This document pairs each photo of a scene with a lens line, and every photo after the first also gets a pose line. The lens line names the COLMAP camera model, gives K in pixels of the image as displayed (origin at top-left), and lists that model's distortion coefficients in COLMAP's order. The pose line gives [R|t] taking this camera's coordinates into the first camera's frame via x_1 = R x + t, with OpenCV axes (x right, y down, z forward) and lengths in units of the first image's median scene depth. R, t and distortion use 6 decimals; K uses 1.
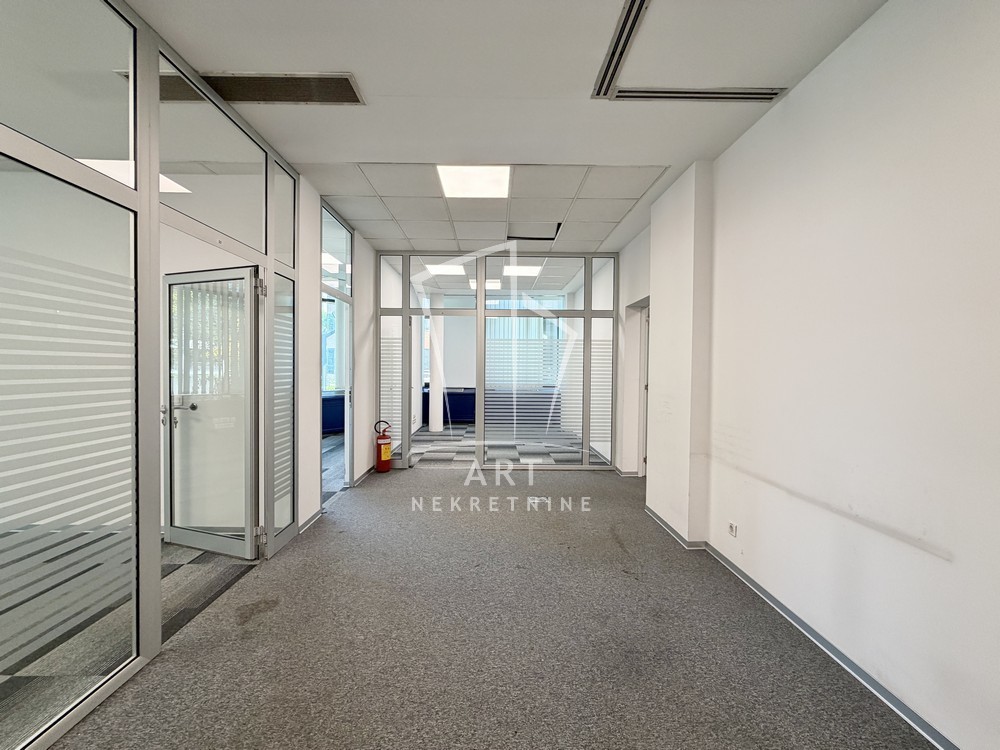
lens RADIAL K [[398.4, 0, 496.2], [0, 398.4, 376.3], [0, 0, 1]] dist [-0.001973, 0.000319]
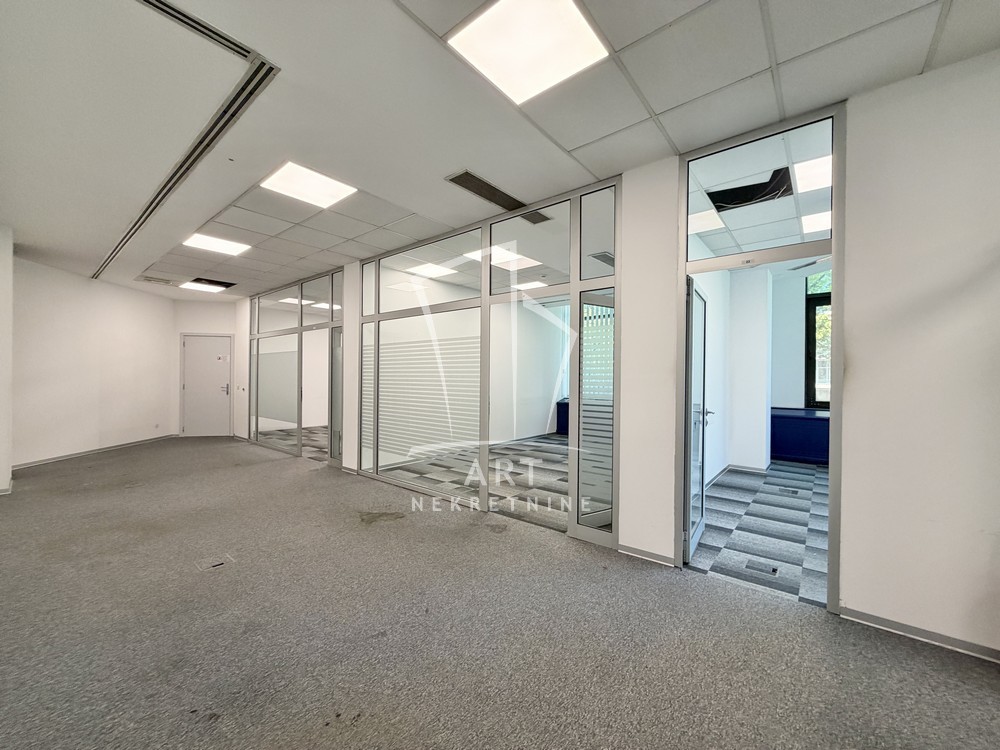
lens RADIAL K [[398.4, 0, 496.2], [0, 398.4, 376.3], [0, 0, 1]] dist [-0.001973, 0.000319]
pose [[-0.646863, -0.016244, -0.762433, 0.604580], [-0.031225, 0.999499, 0.005196, -0.020613], [0.761967, 0.027168, -0.647046, 1.989175]]
